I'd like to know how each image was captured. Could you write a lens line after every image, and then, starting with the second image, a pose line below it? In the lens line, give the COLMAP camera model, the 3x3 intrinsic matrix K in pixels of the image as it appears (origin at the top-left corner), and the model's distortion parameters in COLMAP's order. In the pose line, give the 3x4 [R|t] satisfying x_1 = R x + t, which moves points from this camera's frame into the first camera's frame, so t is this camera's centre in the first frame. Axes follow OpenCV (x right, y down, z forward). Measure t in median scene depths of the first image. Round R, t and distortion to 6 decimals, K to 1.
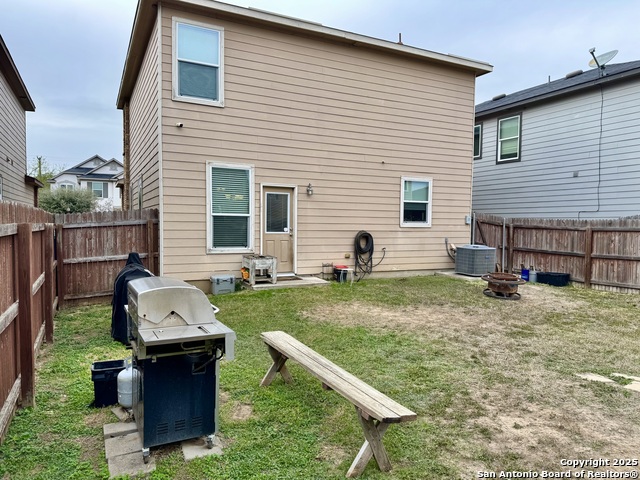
lens RADIAL K [[452.9, 0, 320.0], [0, 452.9, 240.0], [0, 0, 1]] dist [0.001516, -0.001935]
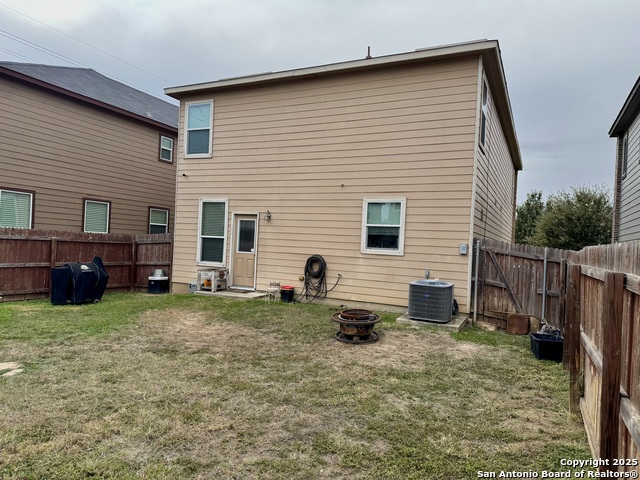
lens RADIAL K [[441.0, 0, 320.0], [0, 441.0, 240.0], [0, 0, 1]] dist [0.041088, 0.000457]
pose [[0.595958, 0.001368, -0.803015, 0.919540], [-0.076401, 0.995559, -0.055005, 0.000094], [0.799373, 0.094132, 0.593415, 0.440607]]
